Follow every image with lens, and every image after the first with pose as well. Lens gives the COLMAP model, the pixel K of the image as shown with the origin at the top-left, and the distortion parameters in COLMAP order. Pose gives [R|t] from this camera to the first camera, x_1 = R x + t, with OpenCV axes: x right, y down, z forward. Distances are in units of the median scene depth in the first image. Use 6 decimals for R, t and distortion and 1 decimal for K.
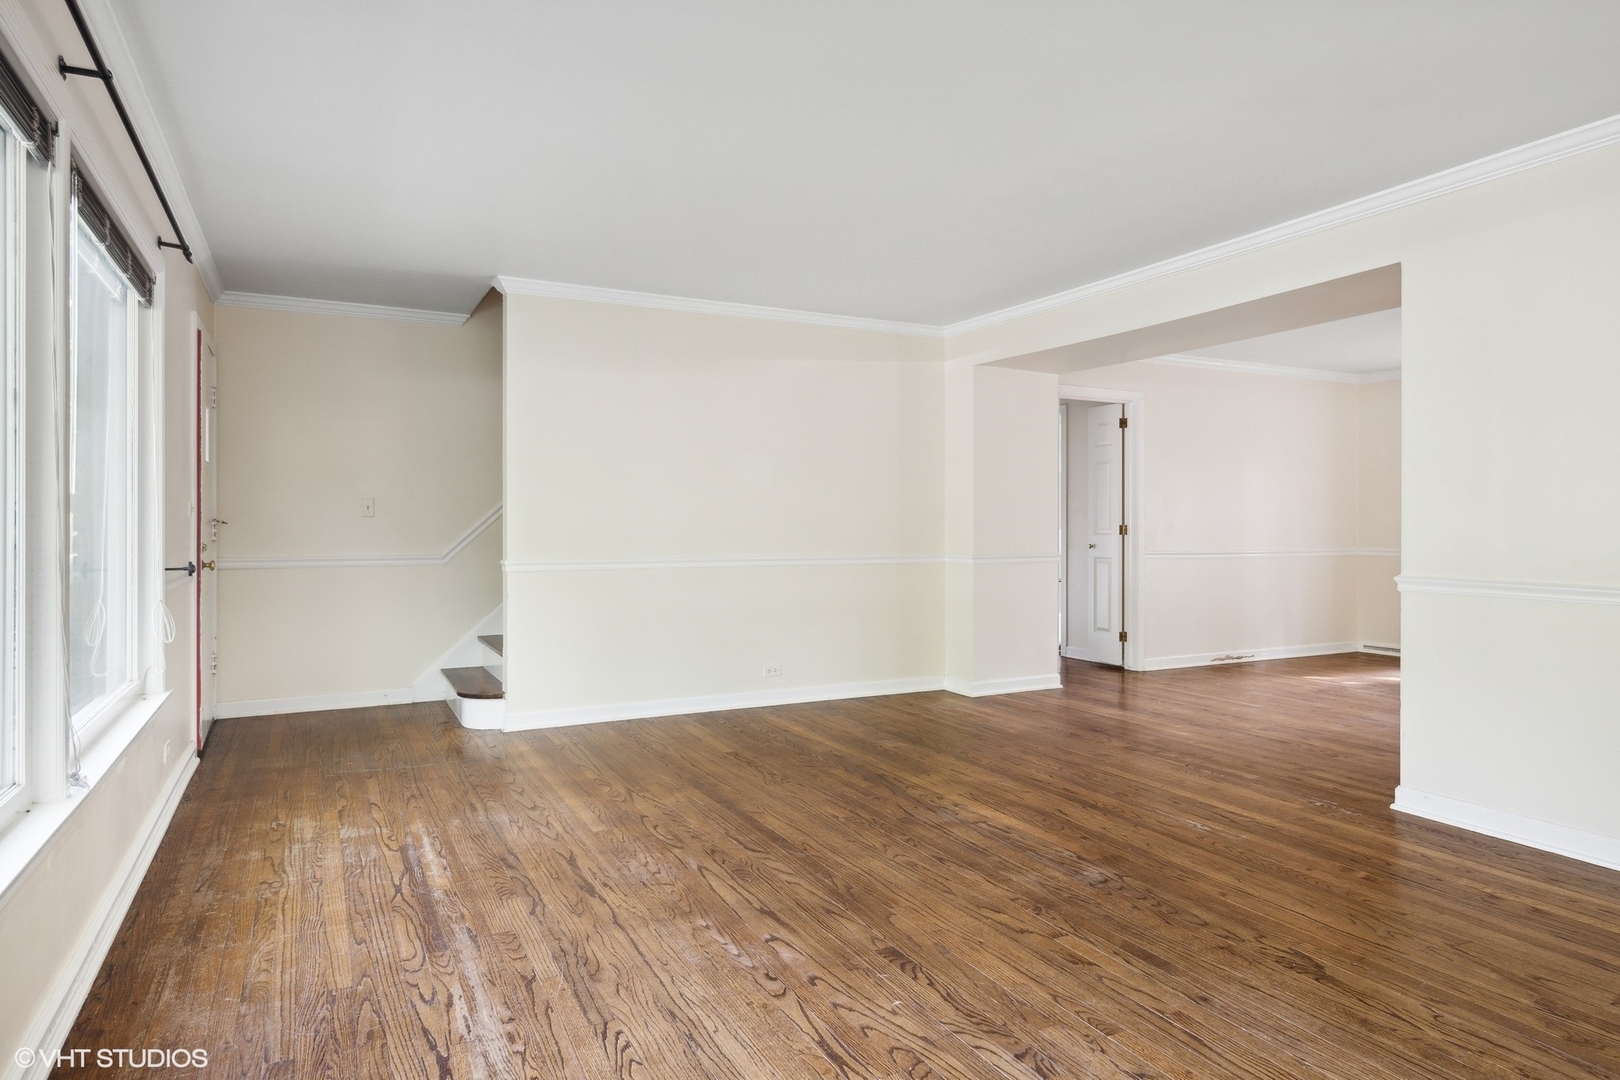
lens RADIAL K [[962.4, 0, 811.6], [0, 962.4, 528.8], [0, 0, 1]] dist [-0.002251, -0.000159]
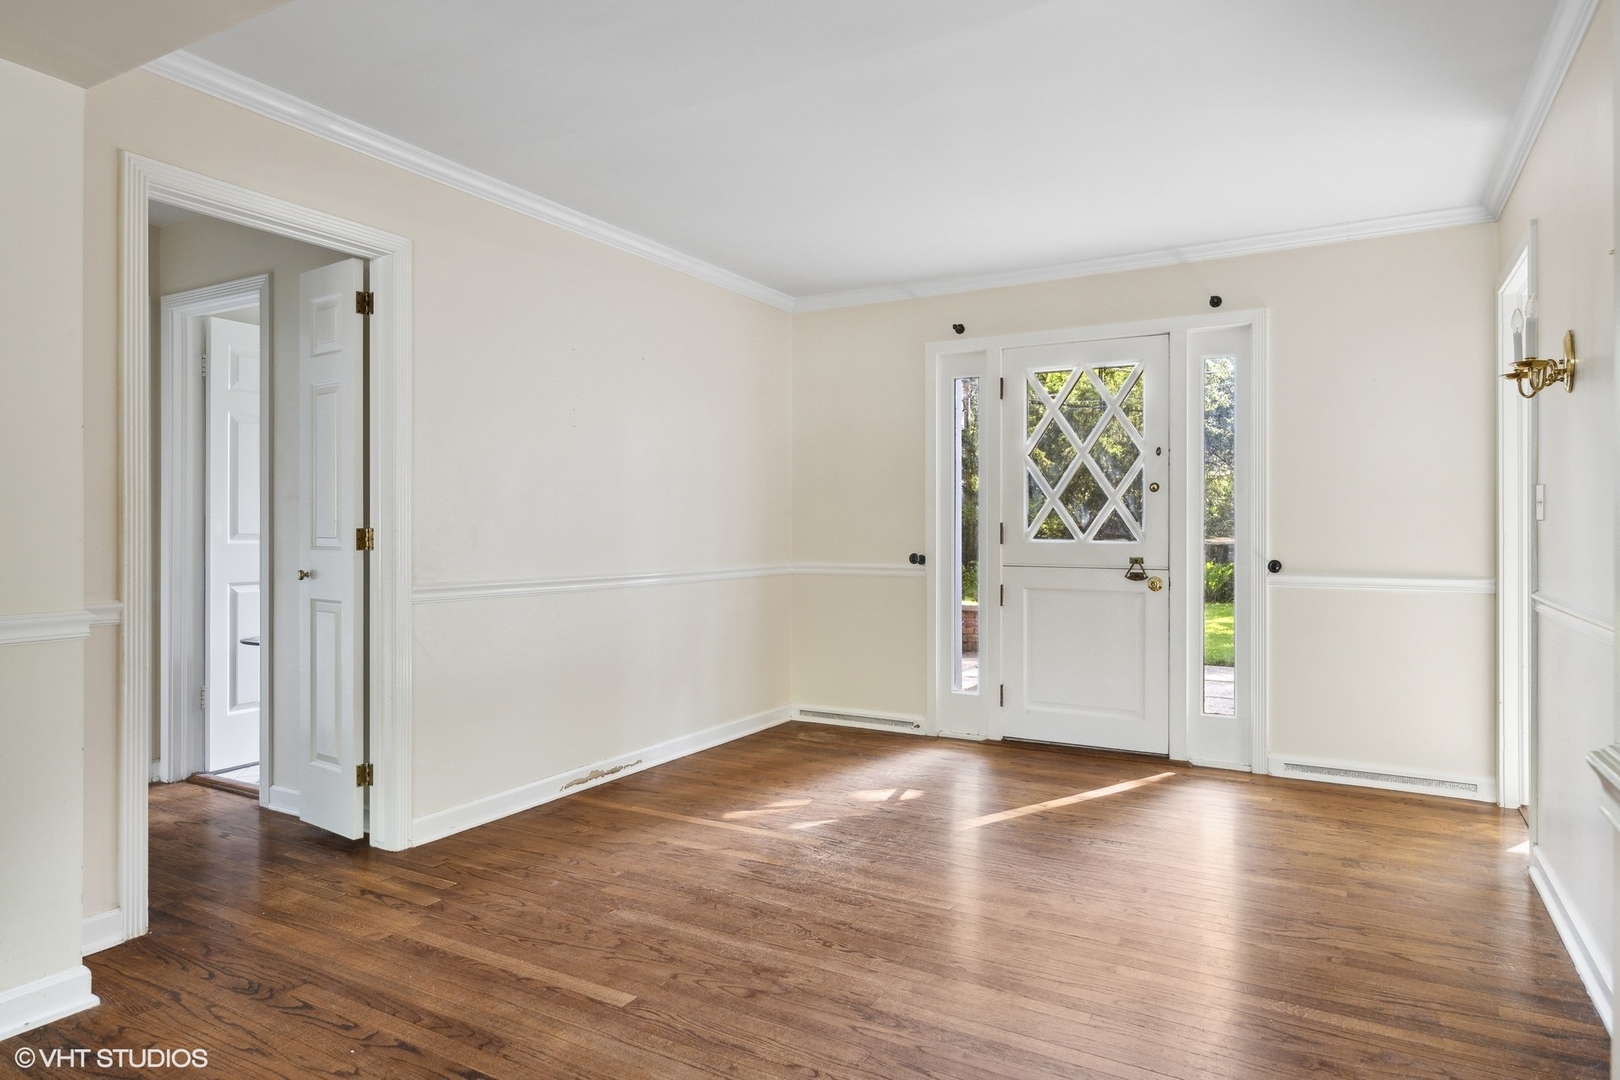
lens RADIAL K [[962.4, 0, 811.6], [0, 962.4, 528.8], [0, 0, 1]] dist [-0.002251, -0.000159]
pose [[0.838286, -0.000104, 0.545232, 0.674772], [0.001993, 0.999994, -0.002873, -0.005105], [-0.545228, 0.003495, 0.838281, 1.348148]]
